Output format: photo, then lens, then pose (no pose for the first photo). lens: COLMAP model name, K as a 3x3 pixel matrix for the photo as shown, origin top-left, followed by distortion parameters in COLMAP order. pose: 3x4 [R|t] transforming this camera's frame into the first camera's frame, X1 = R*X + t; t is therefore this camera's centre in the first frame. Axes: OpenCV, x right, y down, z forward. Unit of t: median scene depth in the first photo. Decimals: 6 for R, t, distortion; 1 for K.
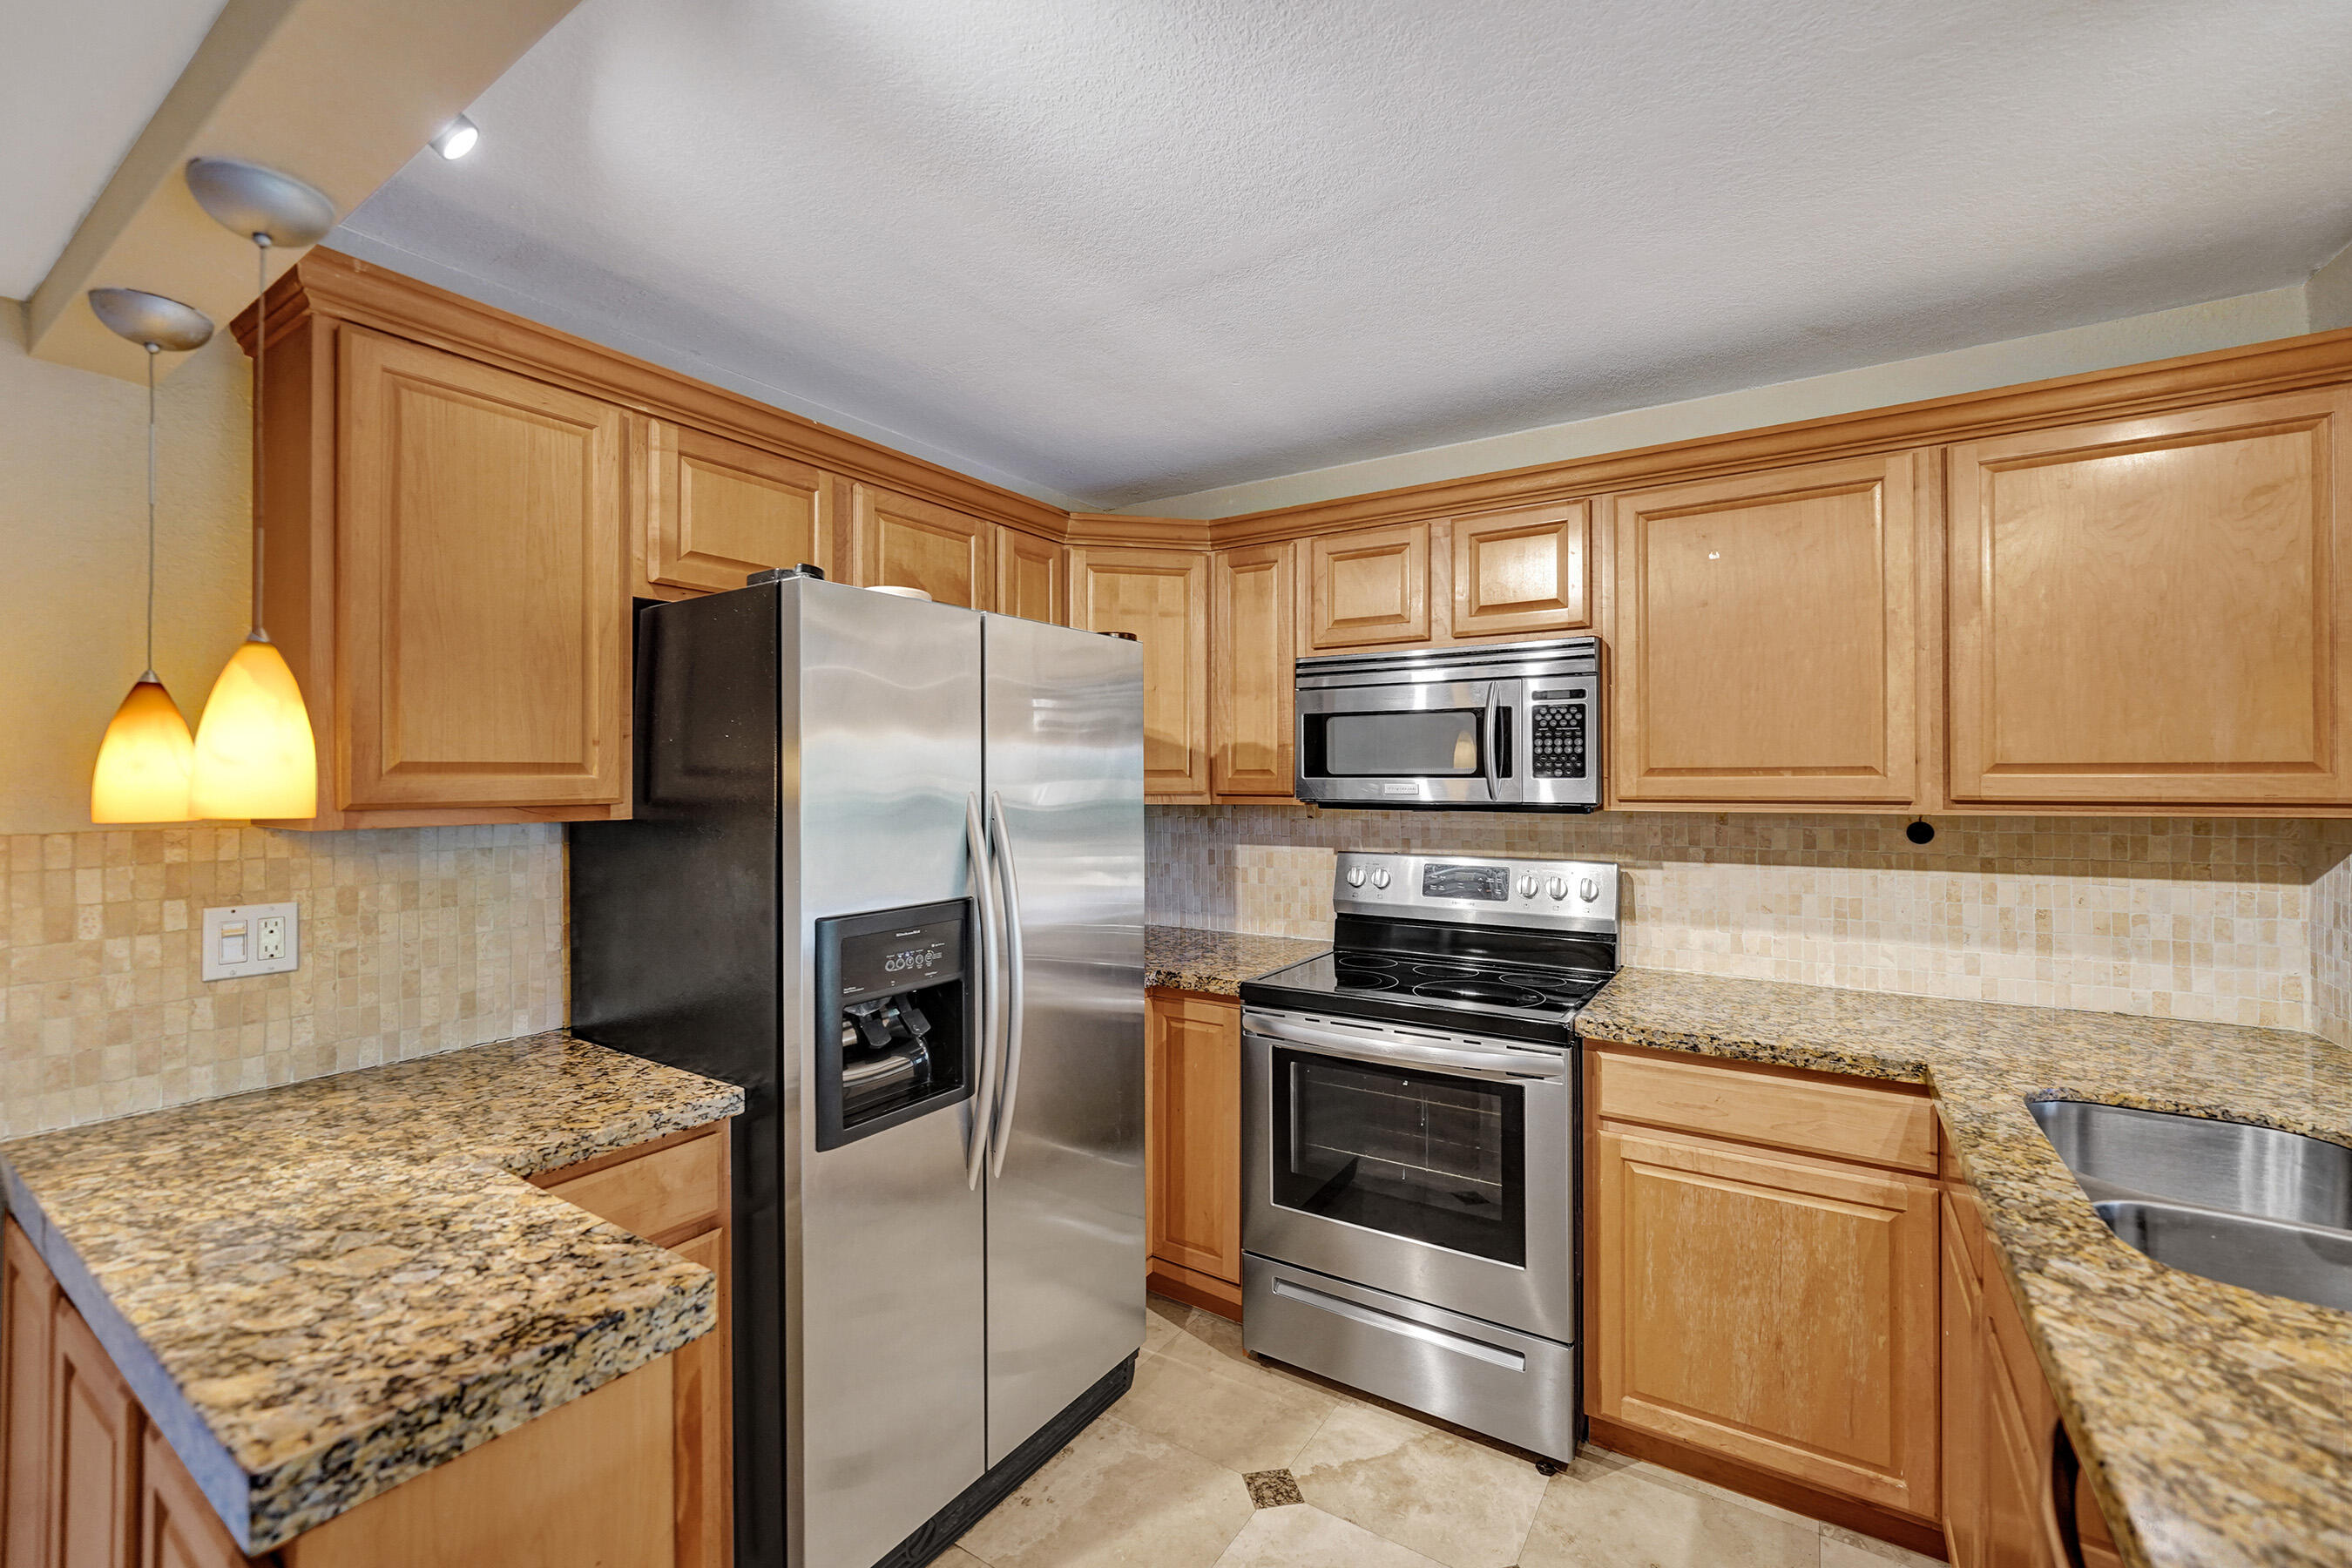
lens RADIAL K [[979.2, 0, 1164.7], [0, 979.2, 777.9], [0, 0, 1]] dist [-0.017596, 0.004774]
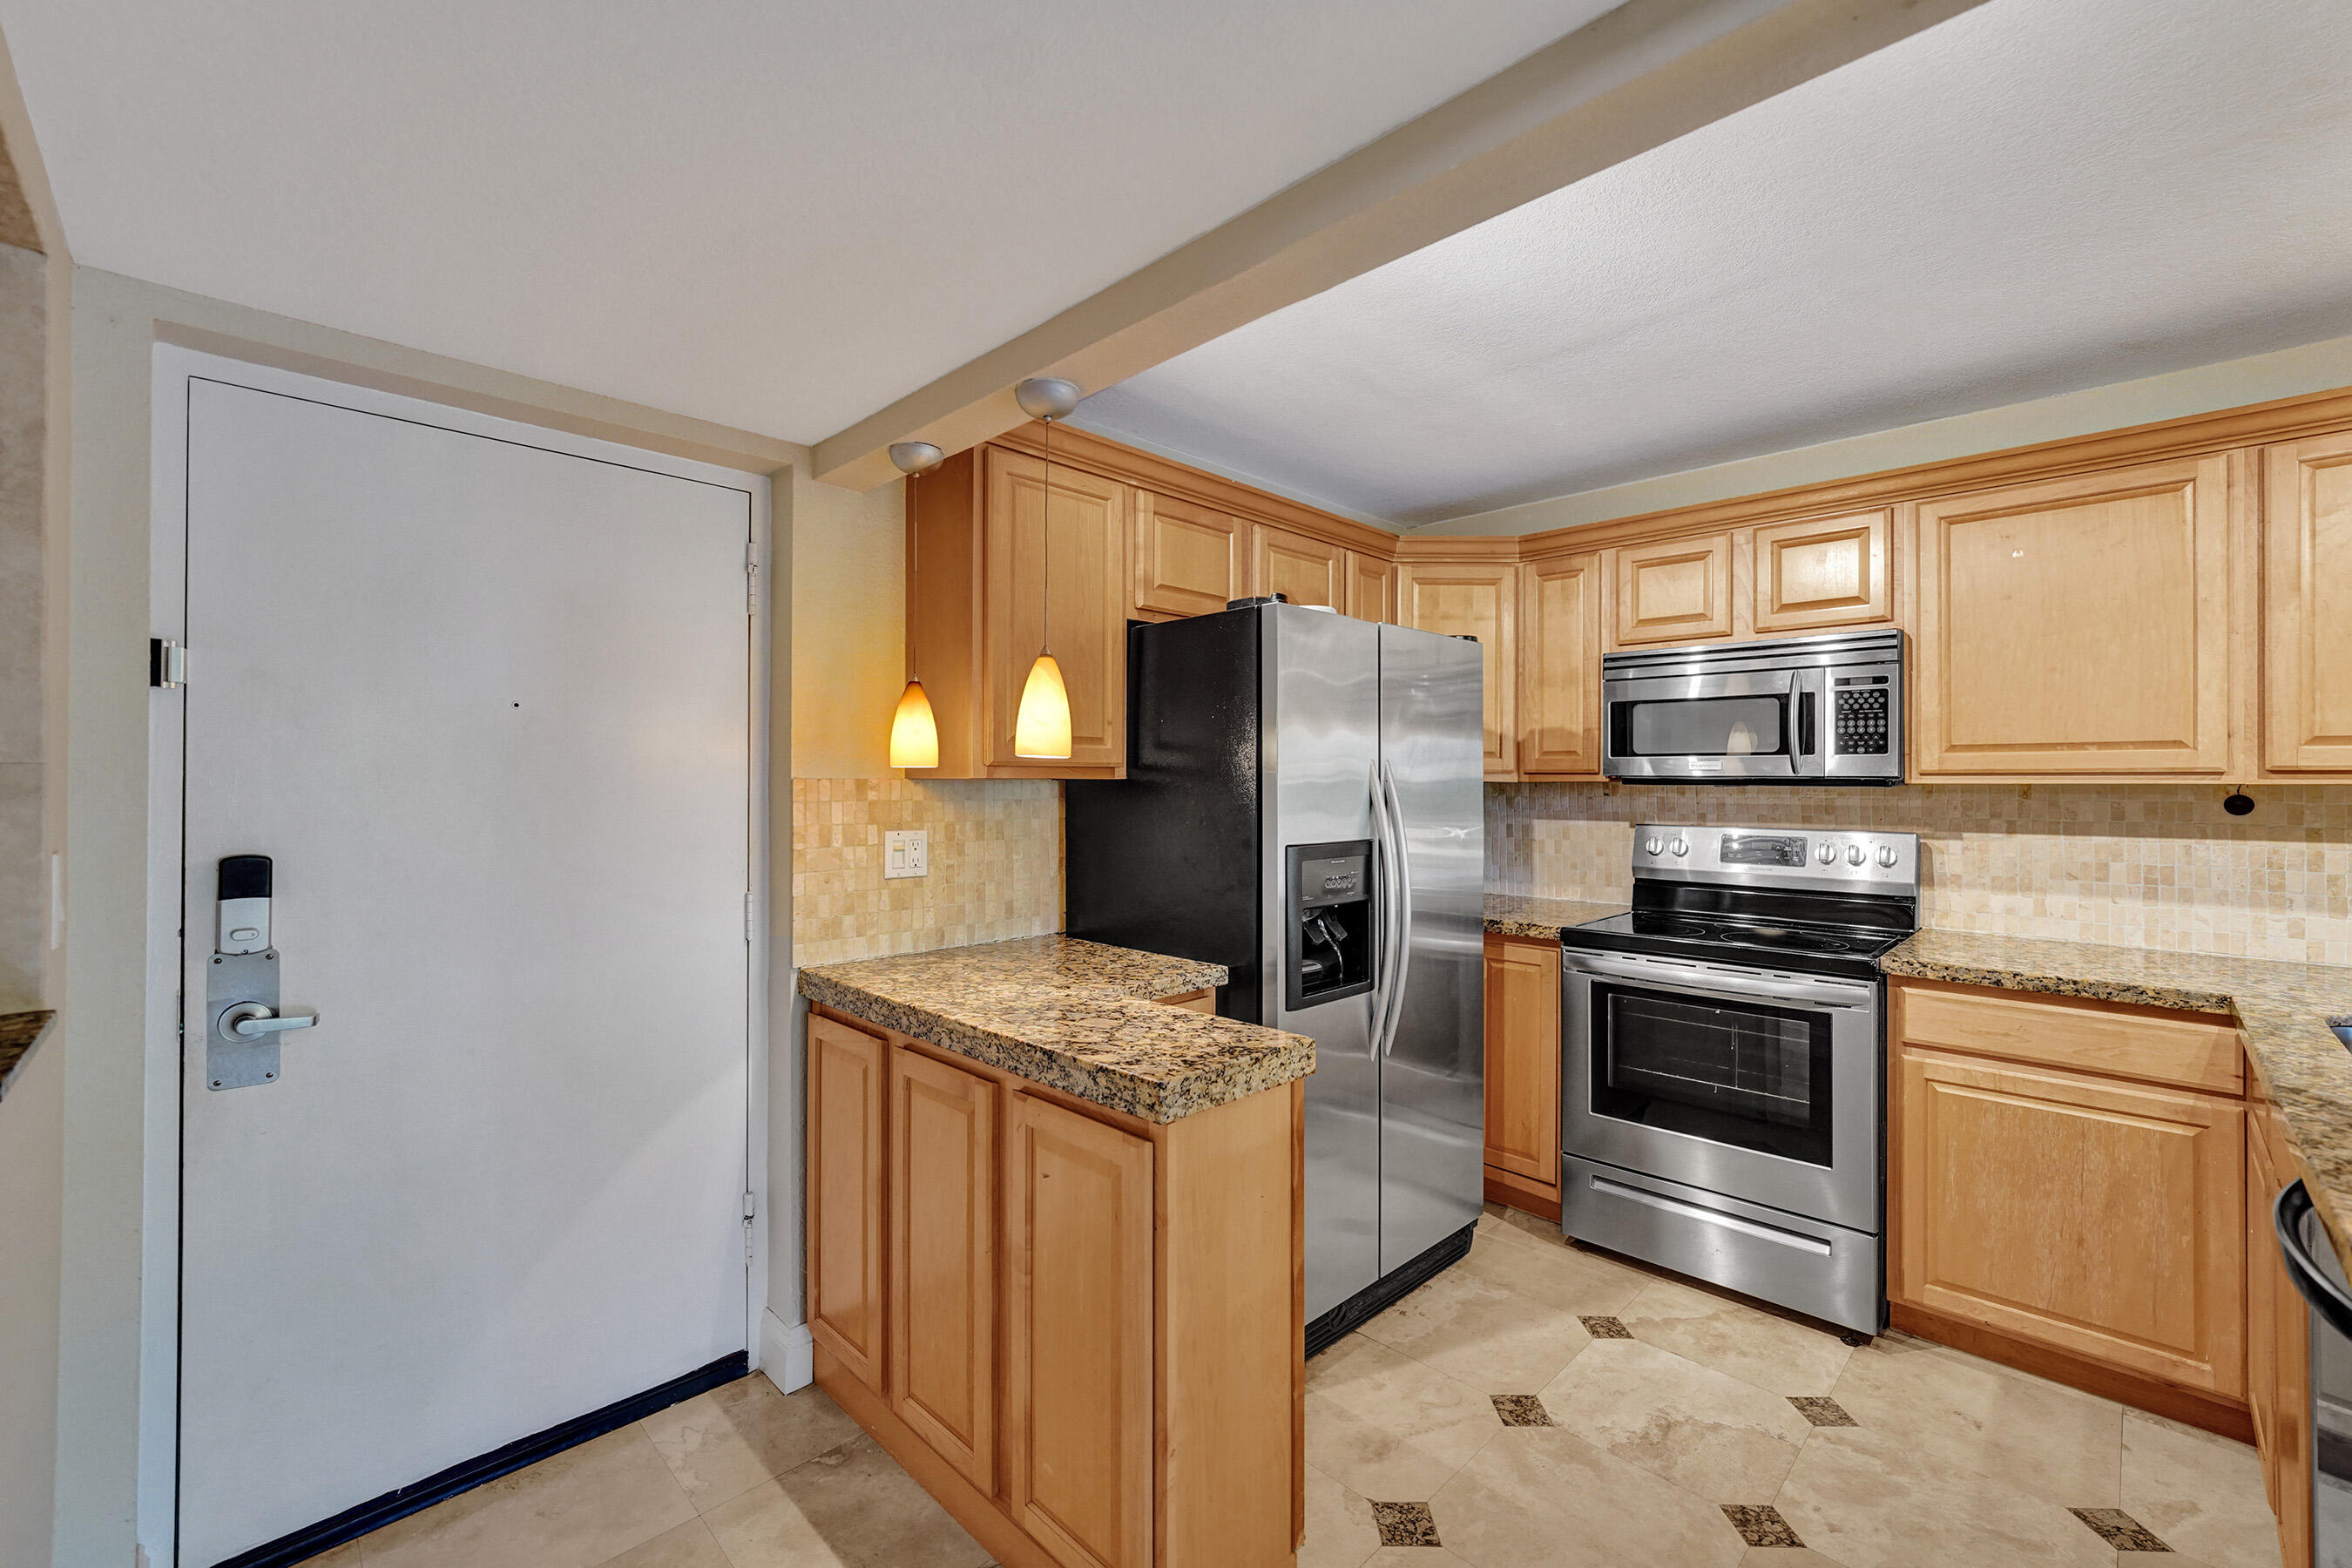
lens RADIAL K [[979.2, 0, 1170.4], [0, 979.2, 780.3], [0, 0, 1]] dist [-0.017596, 0.004774]
pose [[0.979446, 0.004514, -0.201655, -0.184003], [-0.004472, 0.999990, 0.000664, 0.039215], [0.201656, 0.000251, 0.979456, -0.320245]]
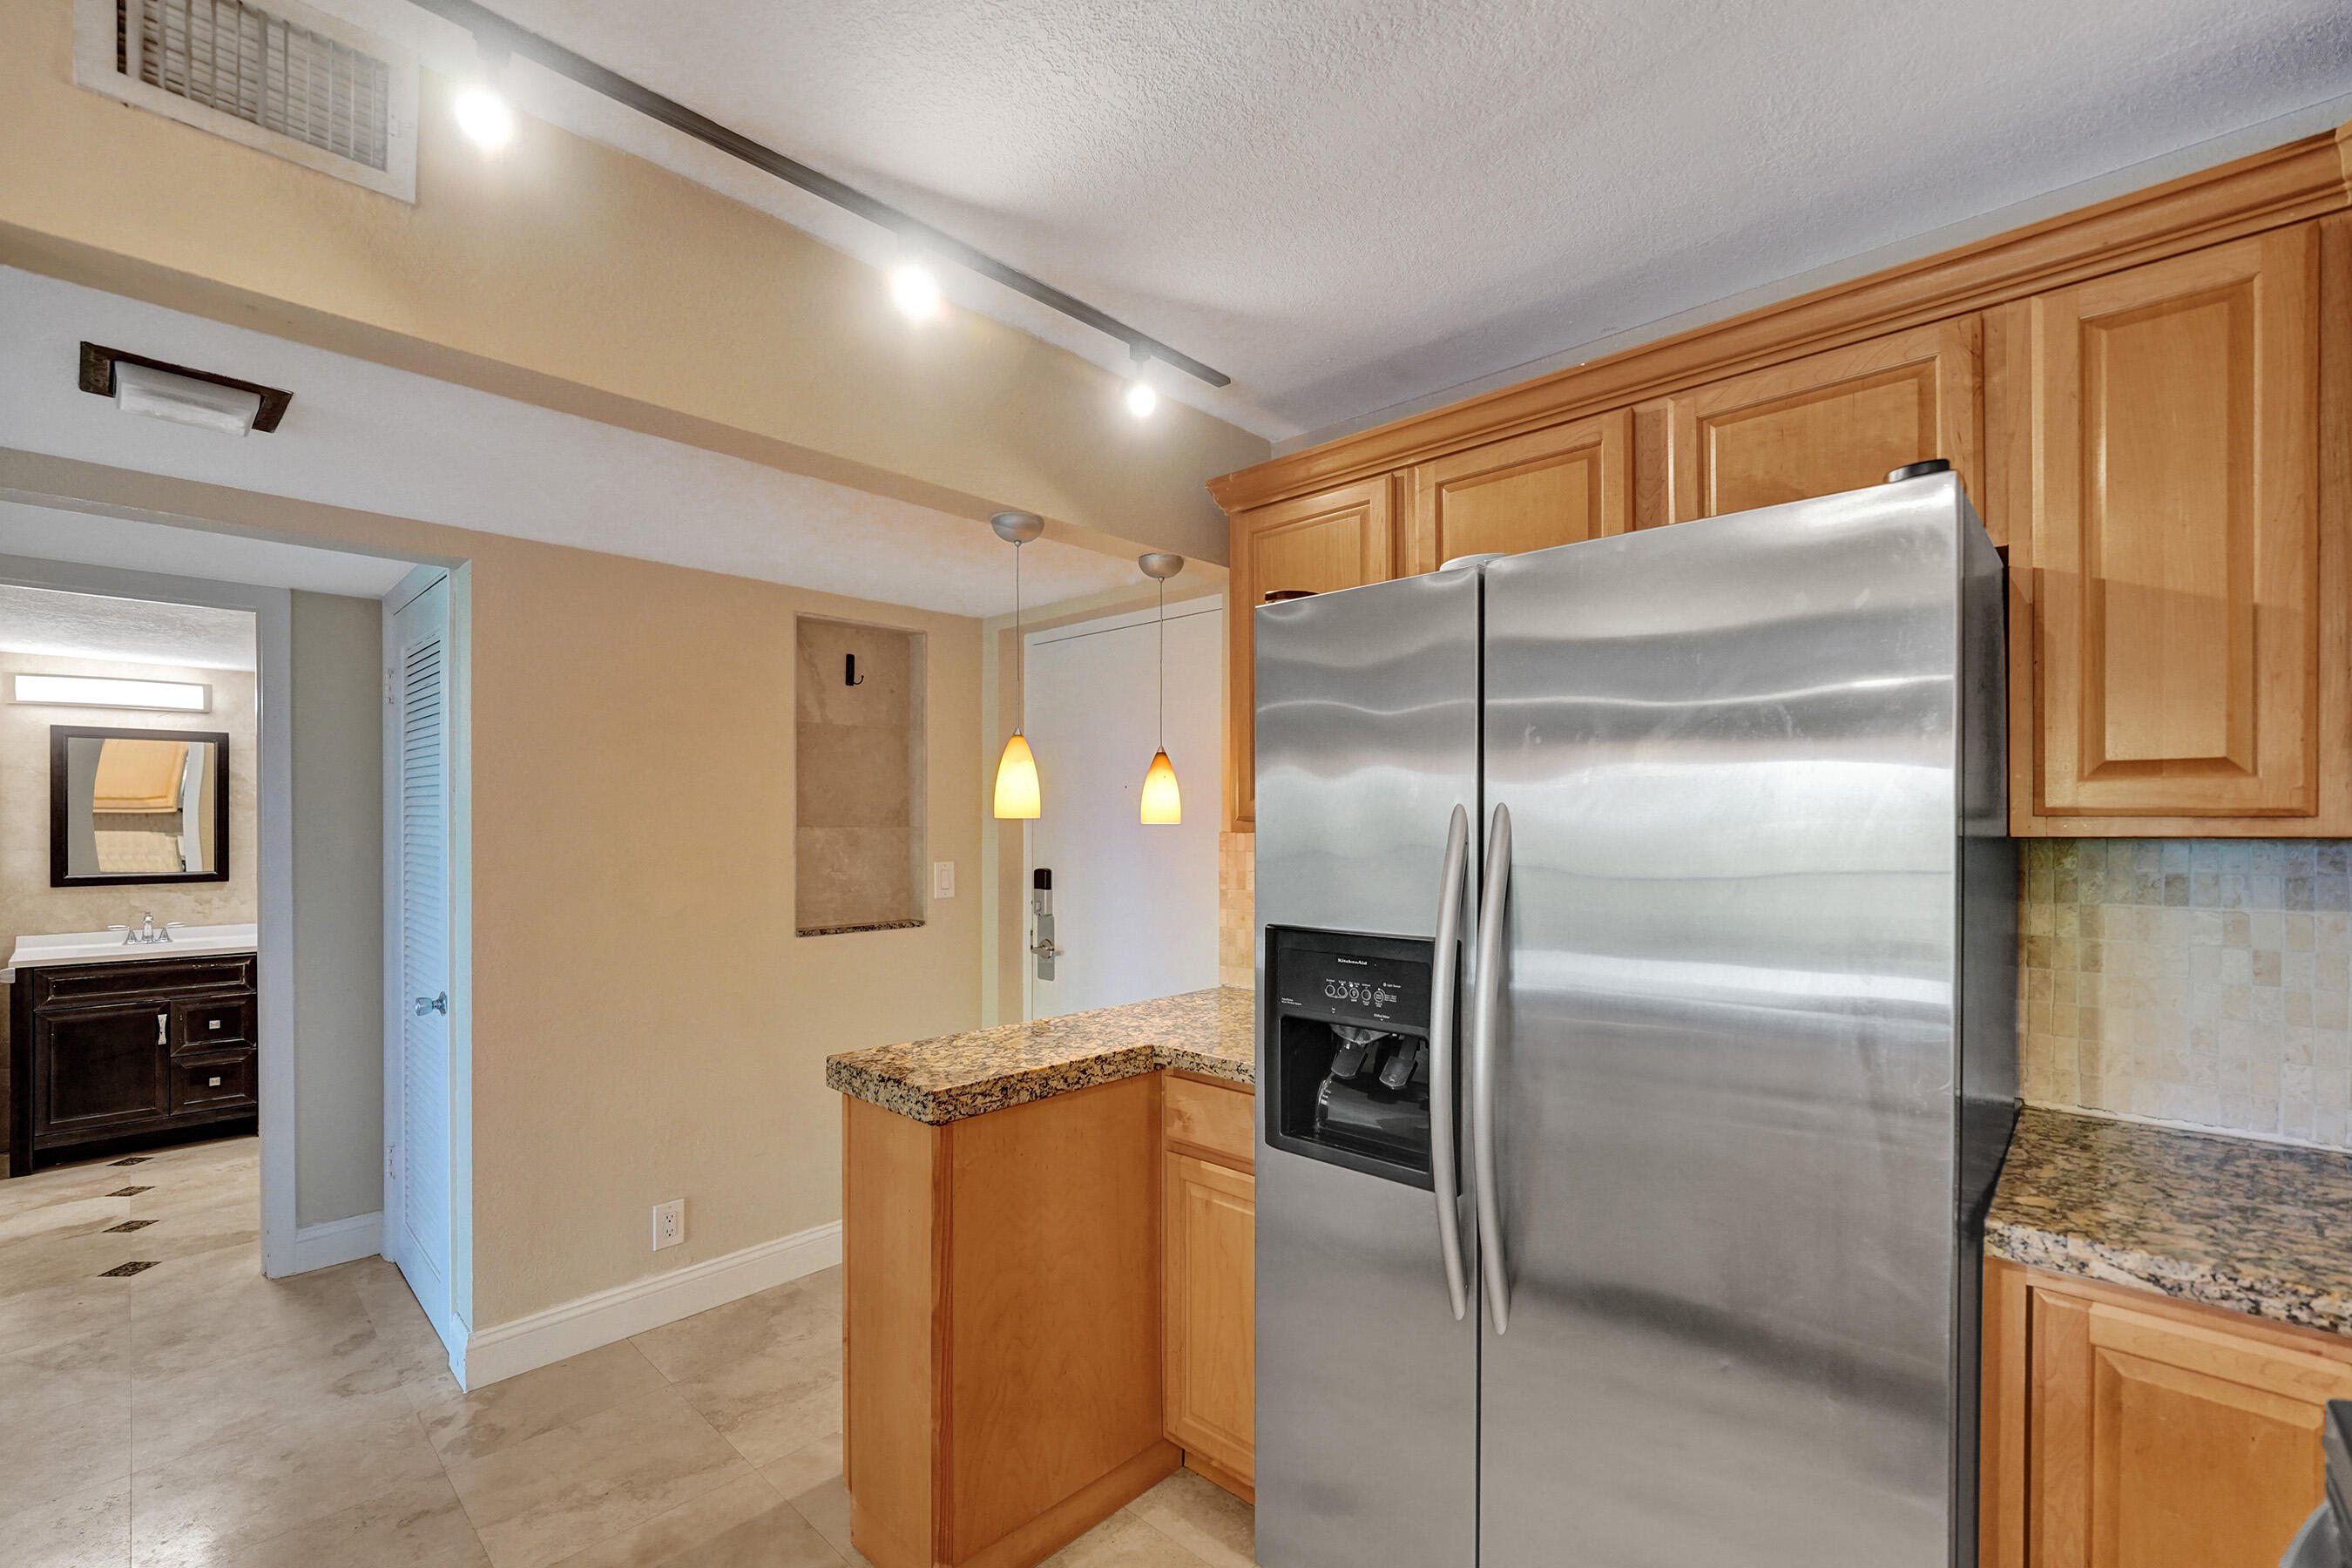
lens RADIAL K [[979.2, 0, 1179.8], [0, 979.2, 826.5], [0, 0, 1]] dist [-0.017596, 0.004774]
pose [[-0.169300, 0.006215, -0.985545, 0.548803], [0.006926, 0.999963, 0.005117, 0.024935], [0.985540, -0.005960, -0.169336, 0.844354]]
